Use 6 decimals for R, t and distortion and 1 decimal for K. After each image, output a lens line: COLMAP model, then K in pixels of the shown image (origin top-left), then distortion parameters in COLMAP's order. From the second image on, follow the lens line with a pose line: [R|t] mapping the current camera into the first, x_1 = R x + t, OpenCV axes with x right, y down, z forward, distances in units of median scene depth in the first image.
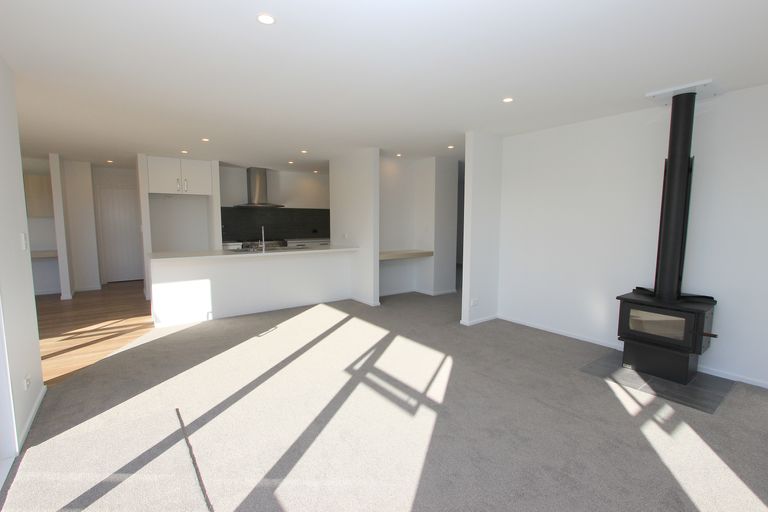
lens RADIAL K [[355.3, 0, 384.0], [0, 355.3, 256.0], [0, 0, 1]] dist [-0.017585, -0.000251]
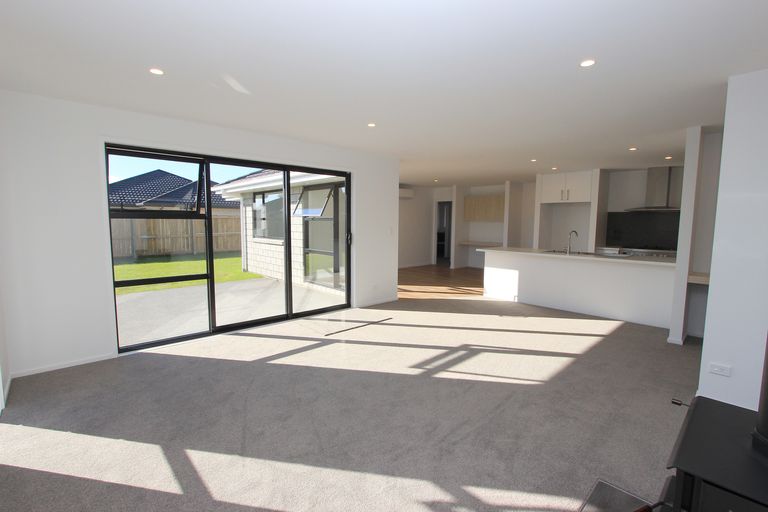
lens RADIAL K [[355.3, 0, 384.0], [0, 355.3, 256.0], [0, 0, 1]] dist [-0.017585, -0.000251]
pose [[0.112540, 0.095237, -0.989073, 0.841393], [-0.108485, 0.990624, 0.083043, -0.046358], [0.987707, 0.097953, 0.121817, 0.423281]]
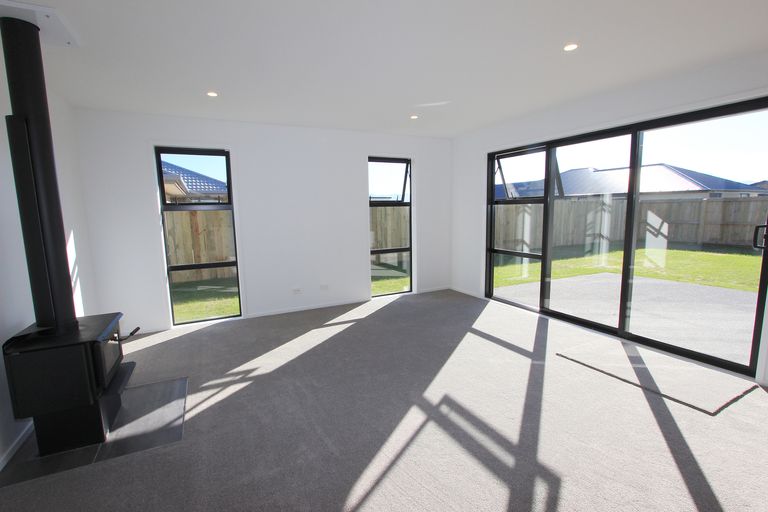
lens RADIAL K [[355.3, 0, 384.0], [0, 355.3, 256.0], [0, 0, 1]] dist [-0.017585, -0.000251]
pose [[-0.985873, -0.005528, 0.167406, 0.055496], [0.033864, 0.972238, 0.231529, -0.120358], [-0.164038, 0.233927, -0.958316, 1.180505]]
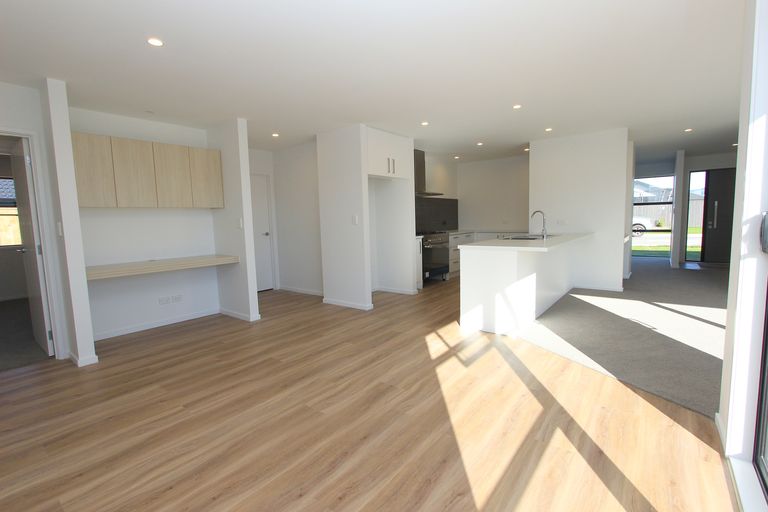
lens RADIAL K [[355.3, 0, 384.0], [0, 355.3, 256.0], [0, 0, 1]] dist [-0.017585, -0.000251]
pose [[0.965210, -0.057854, 0.254994, -1.239346], [0.058780, 0.998263, 0.003993, 0.003552], [-0.254782, 0.011134, 0.966934, 0.329626]]
